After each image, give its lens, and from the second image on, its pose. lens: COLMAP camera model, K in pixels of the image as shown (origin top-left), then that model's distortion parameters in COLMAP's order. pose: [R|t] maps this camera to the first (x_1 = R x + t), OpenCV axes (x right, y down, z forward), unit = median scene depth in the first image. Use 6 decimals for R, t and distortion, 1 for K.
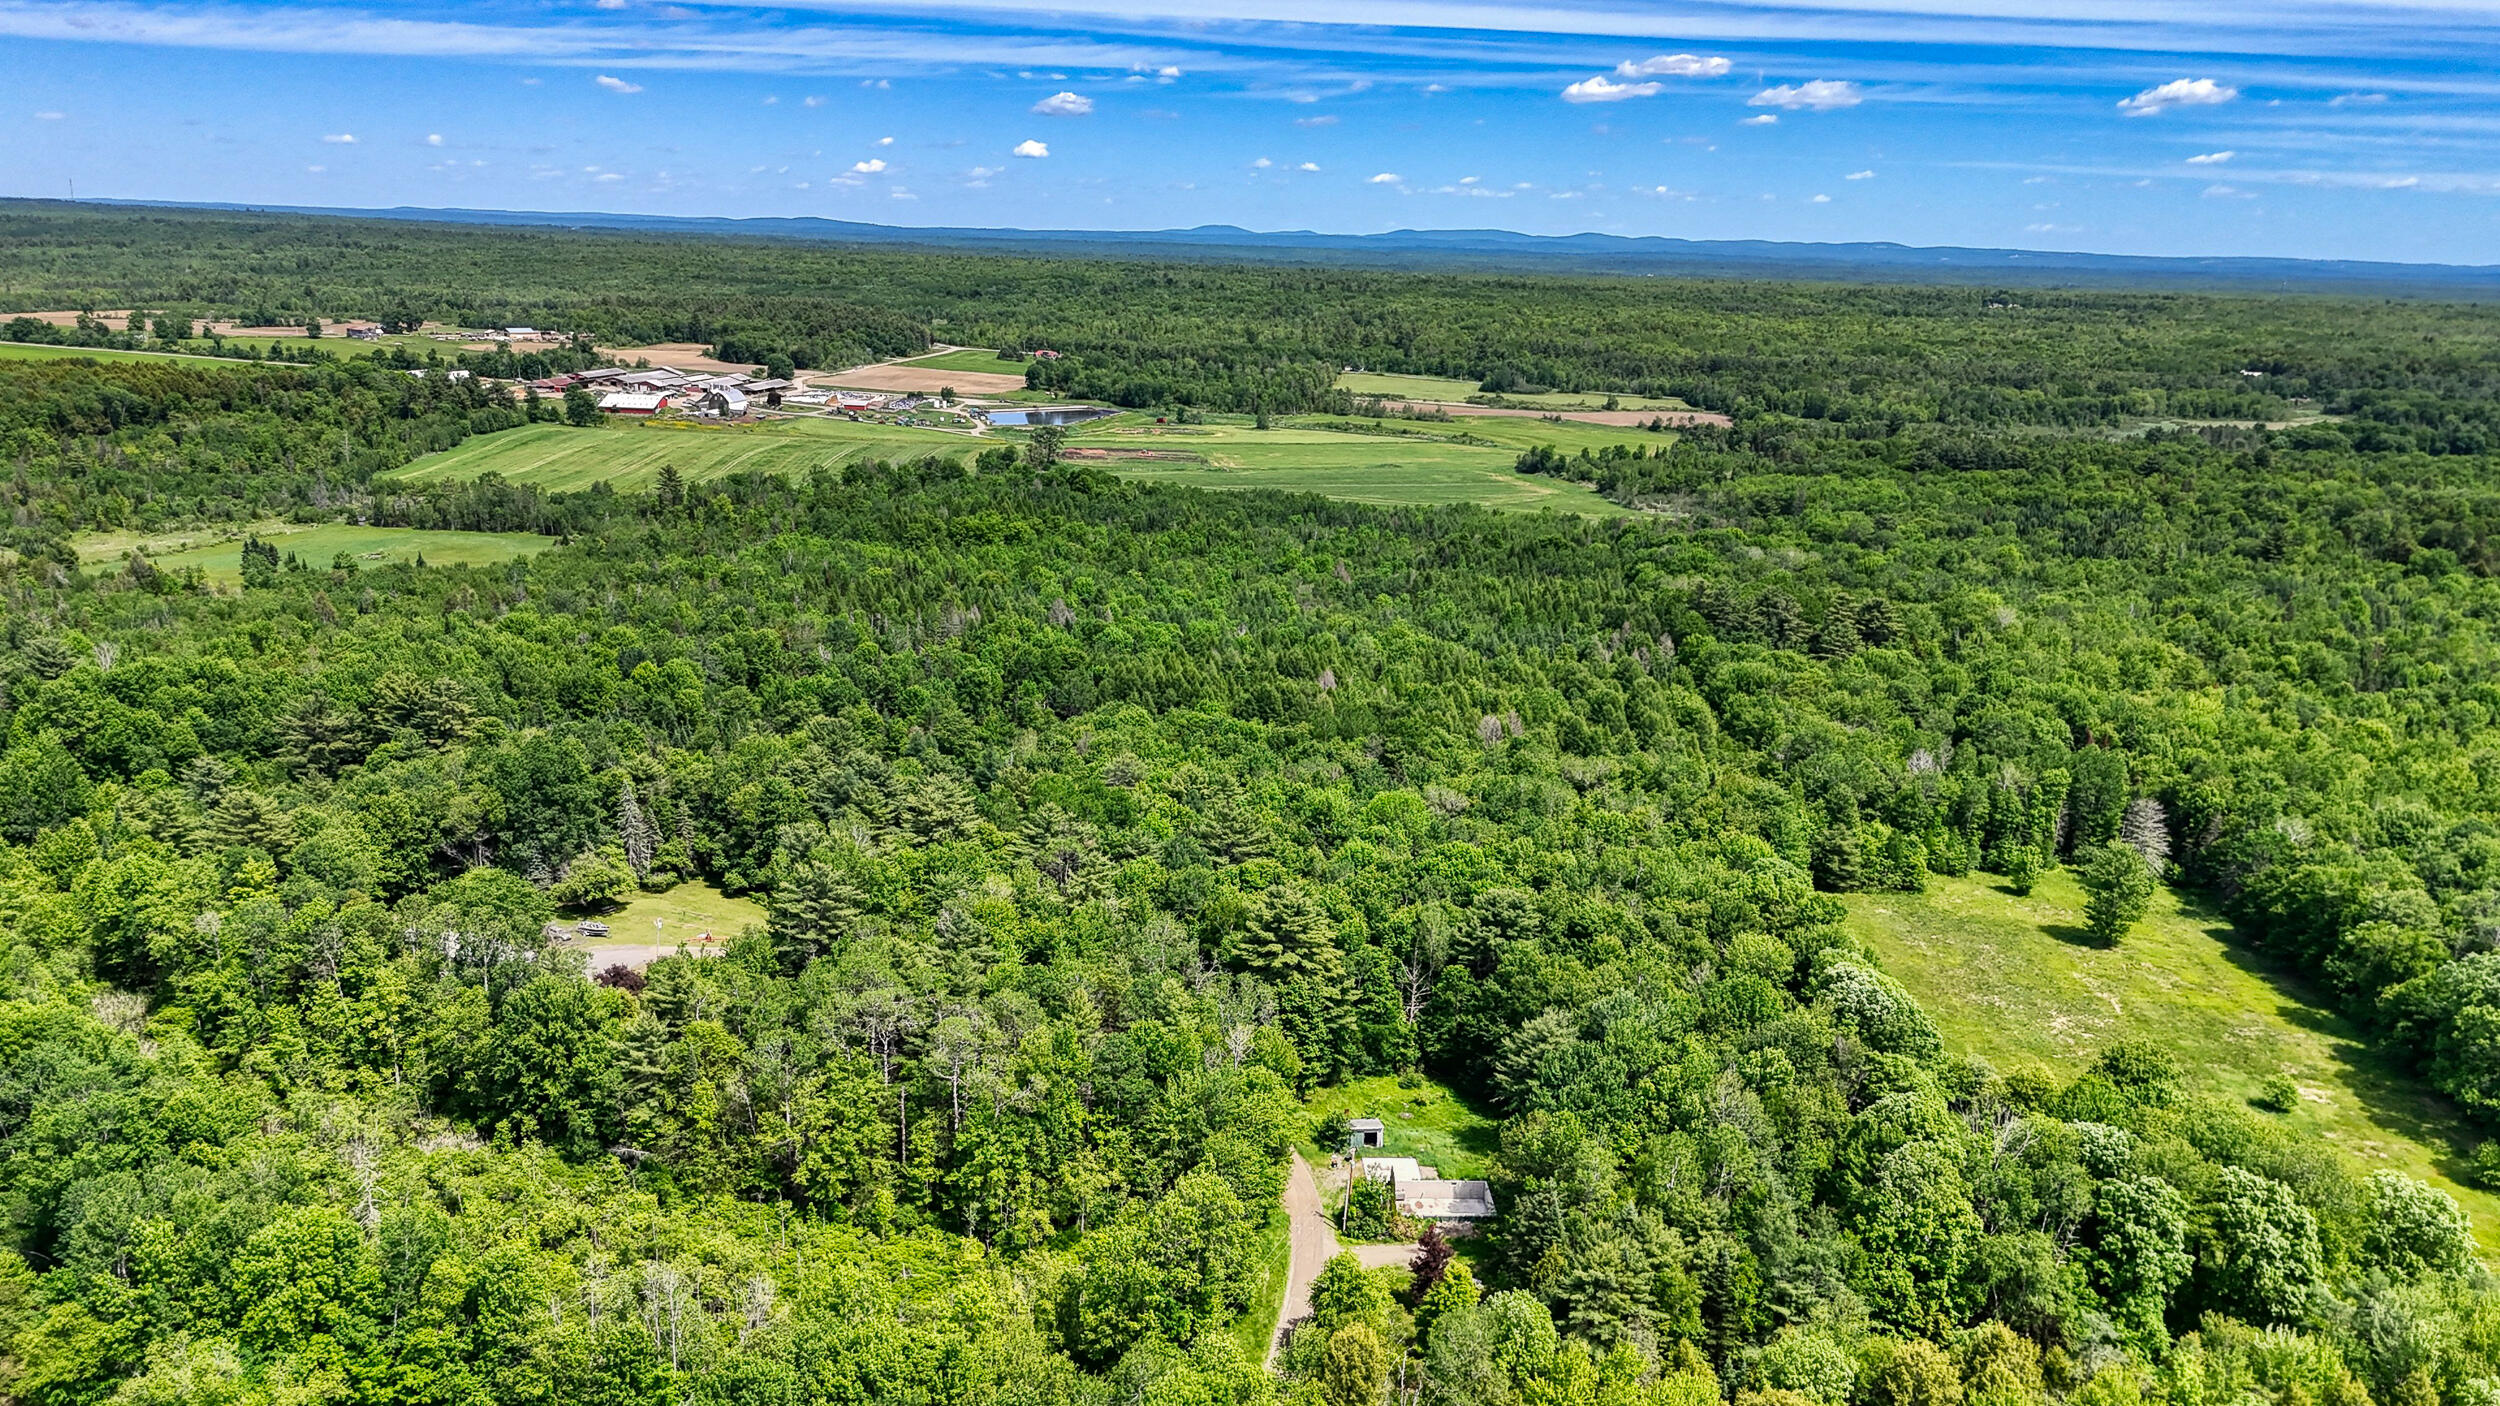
lens RADIAL K [[1846.4, 0, 1233.7], [0, 1846.4, 702.8], [0, 0, 1]] dist [0.072692, -0.077917]
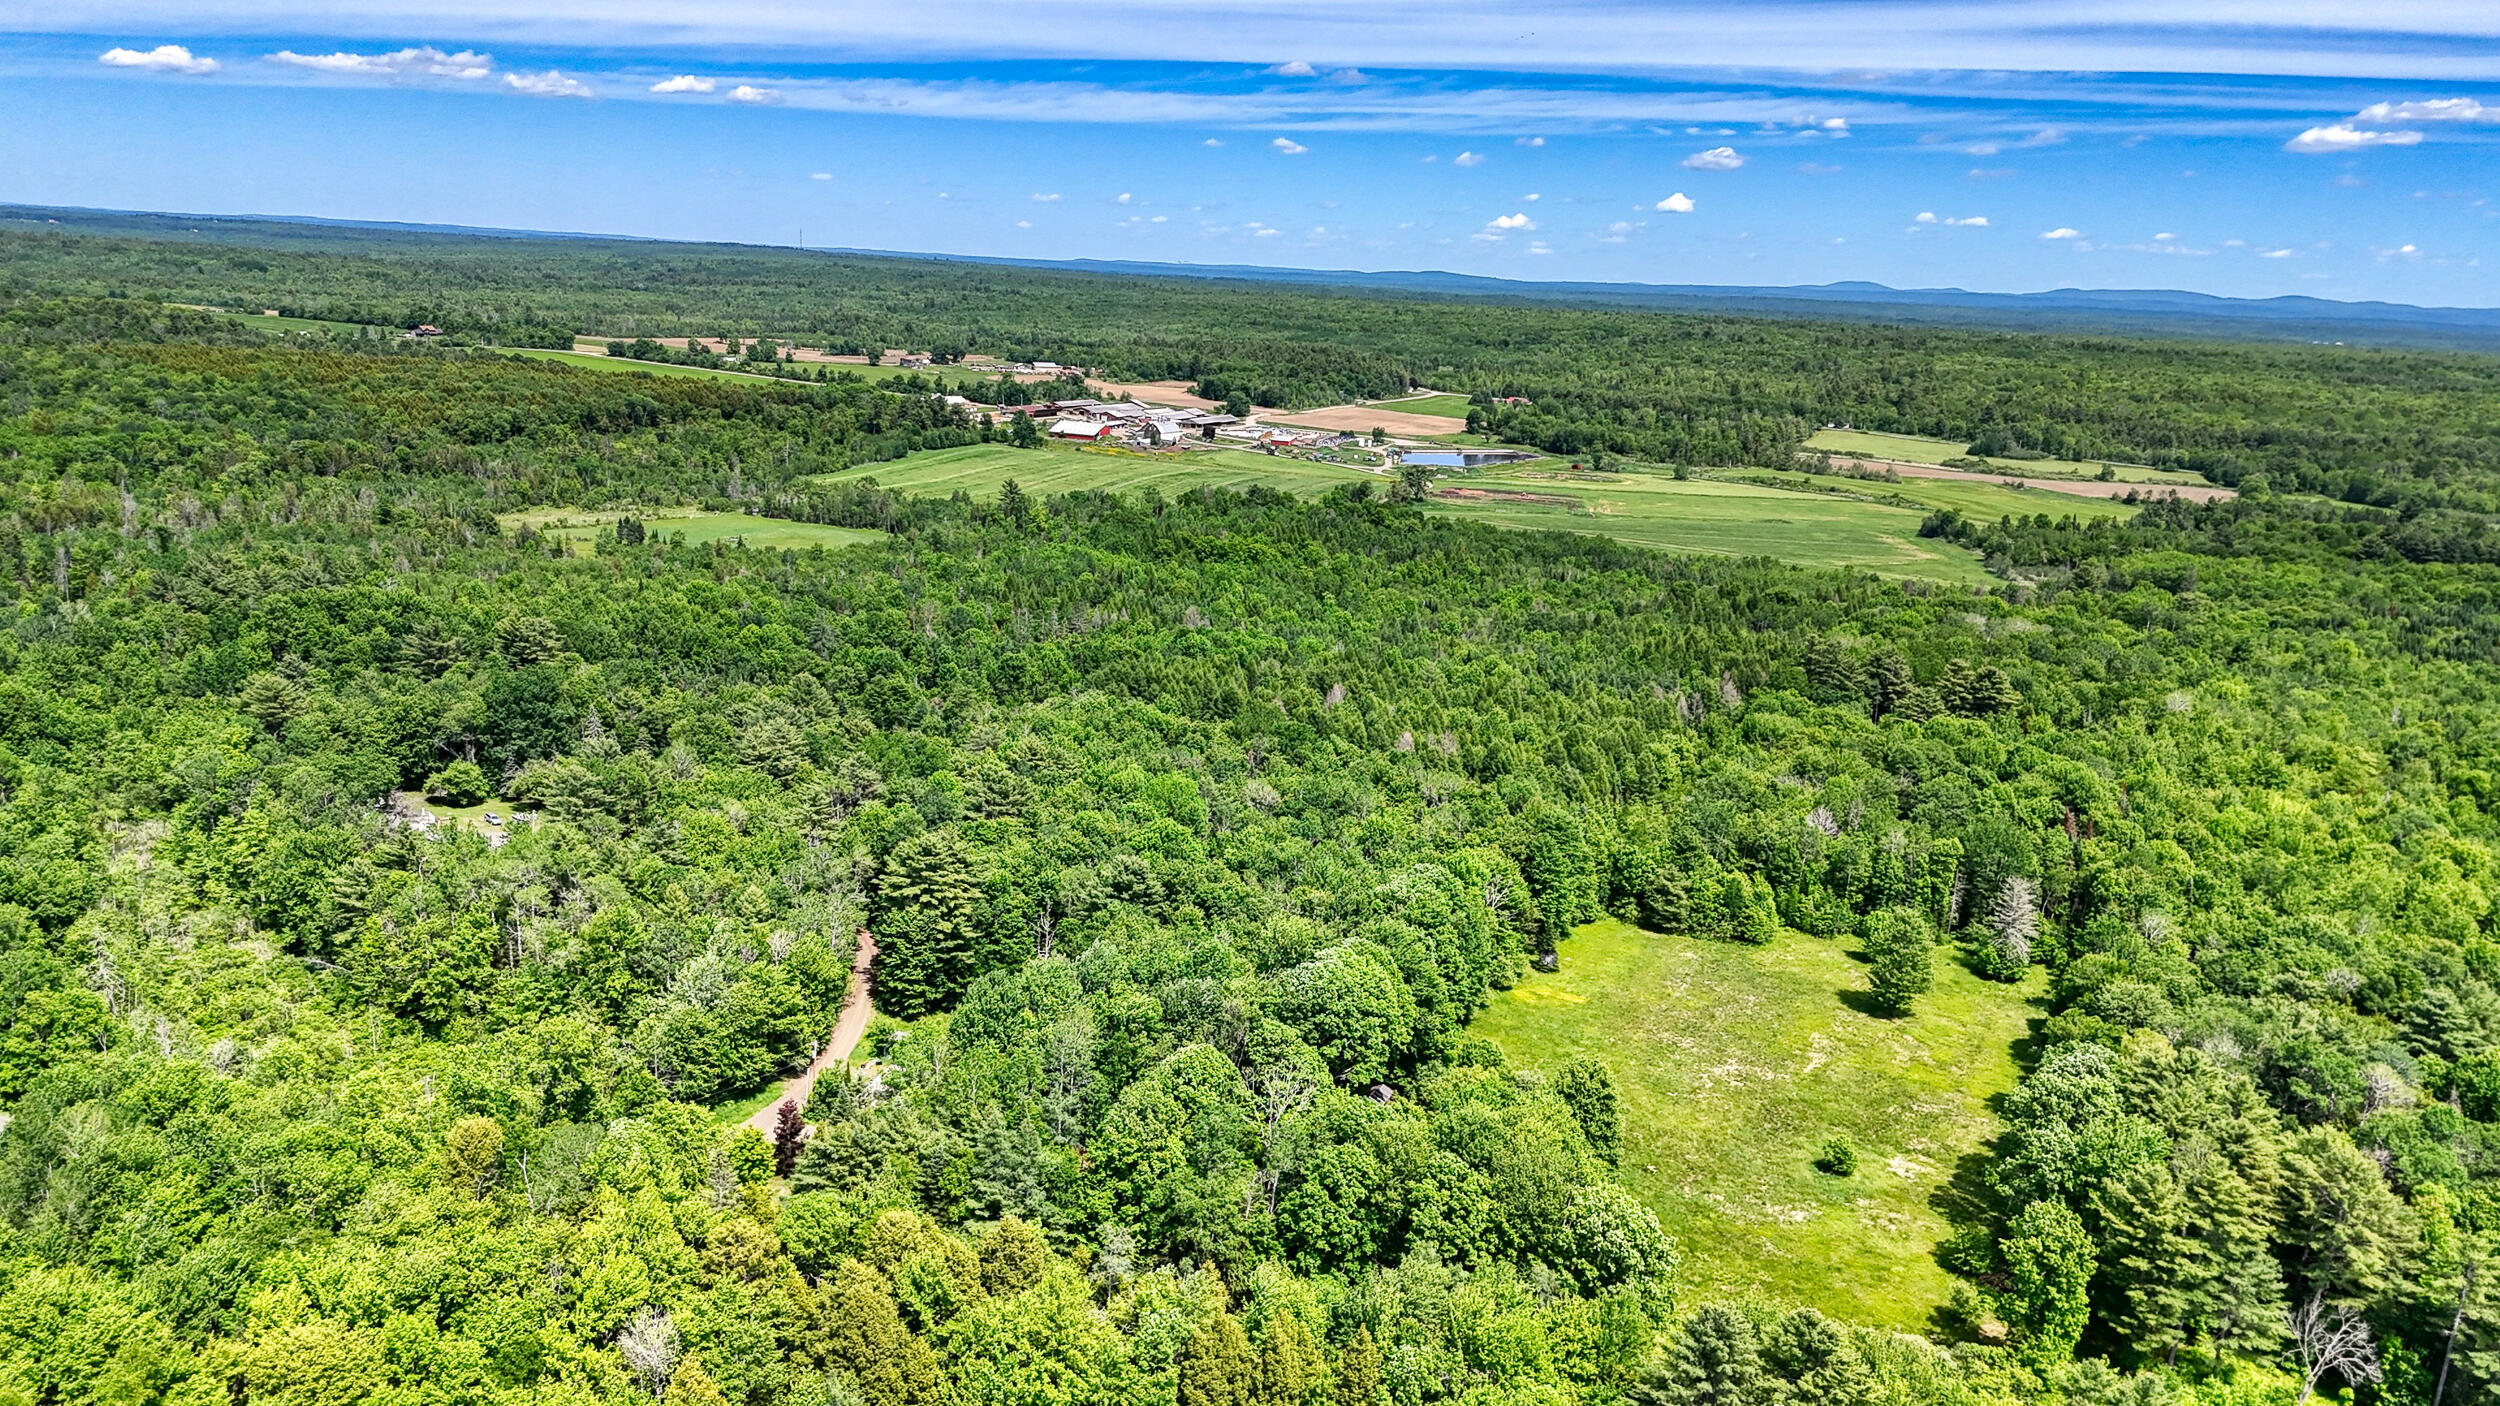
lens RADIAL K [[1846.4, 0, 1266.9], [0, 1846.4, 715.2], [0, 0, 1]] dist [0.072692, -0.077917]
pose [[0.946358, 0.088966, -0.310630, 0.153525], [-0.095707, 0.995388, -0.006496, 0.004706], [0.308620, 0.035878, 0.950509, -0.003031]]
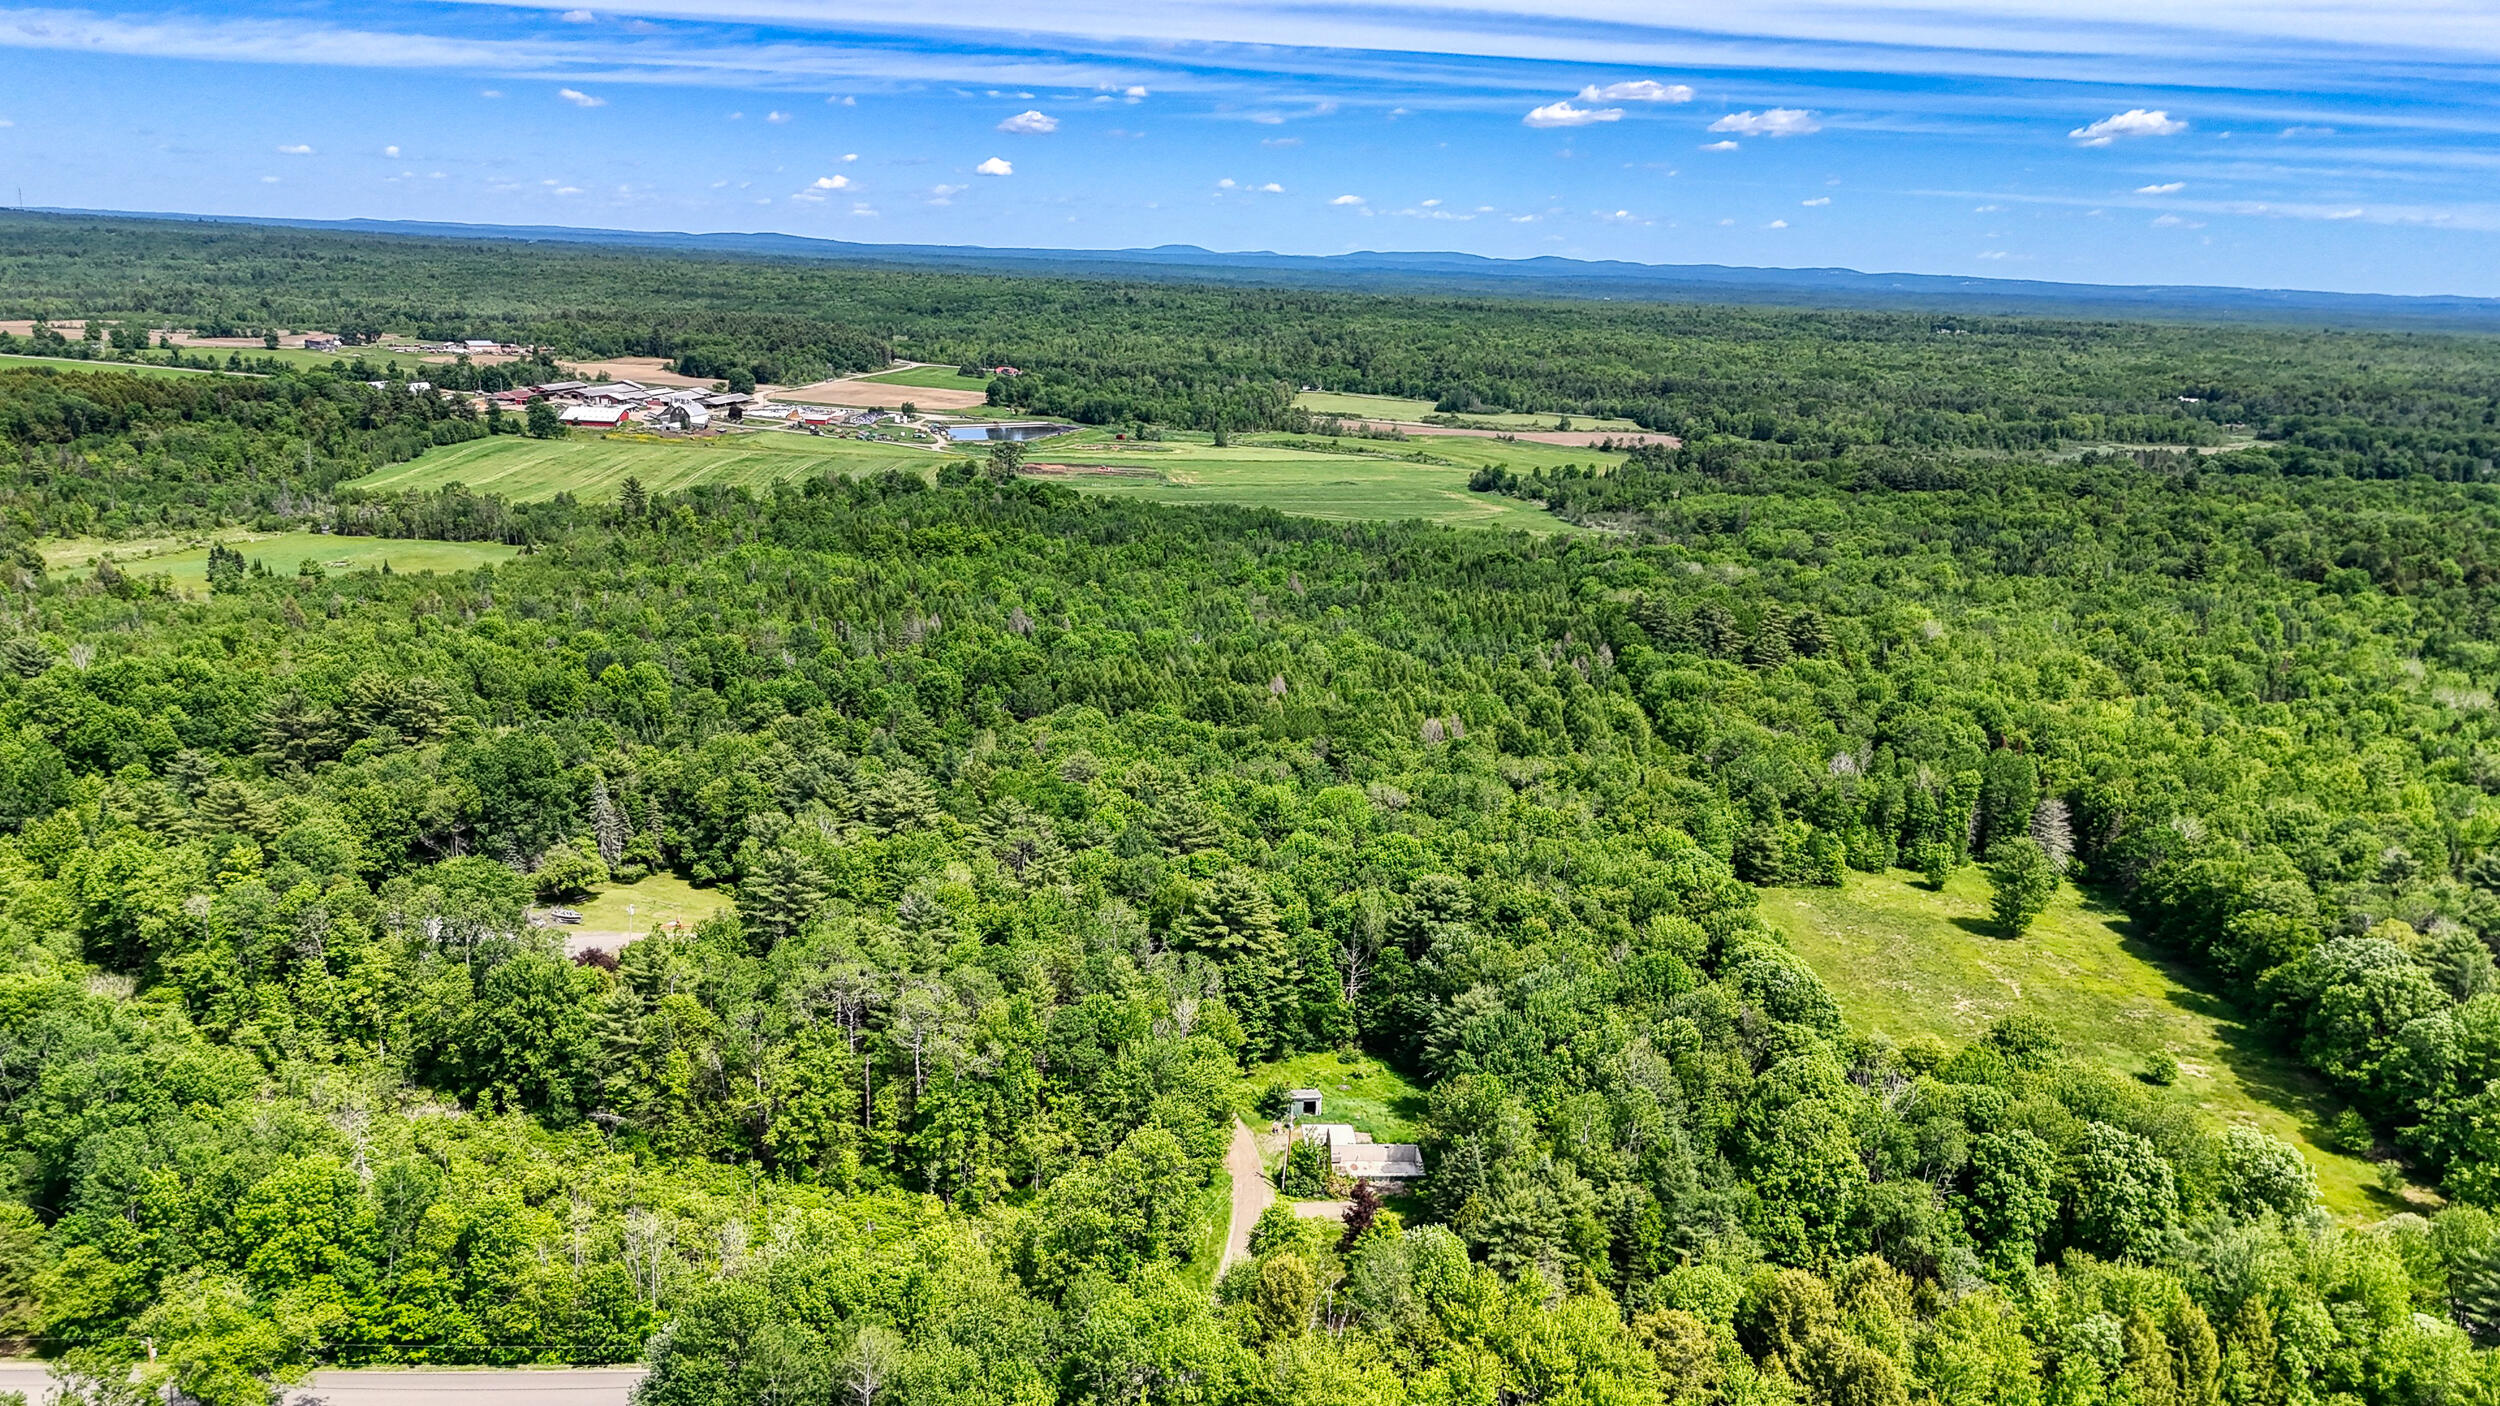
lens RADIAL K [[1846.4, 0, 1234.5], [0, 1846.4, 720.0], [0, 0, 1]] dist [0.072692, -0.077917]
pose [[0.999750, 0.003729, 0.022028, 0.001657], [-0.003699, 0.999992, -0.001407, 0.003755], [-0.022033, 0.001326, 0.999756, -0.015036]]
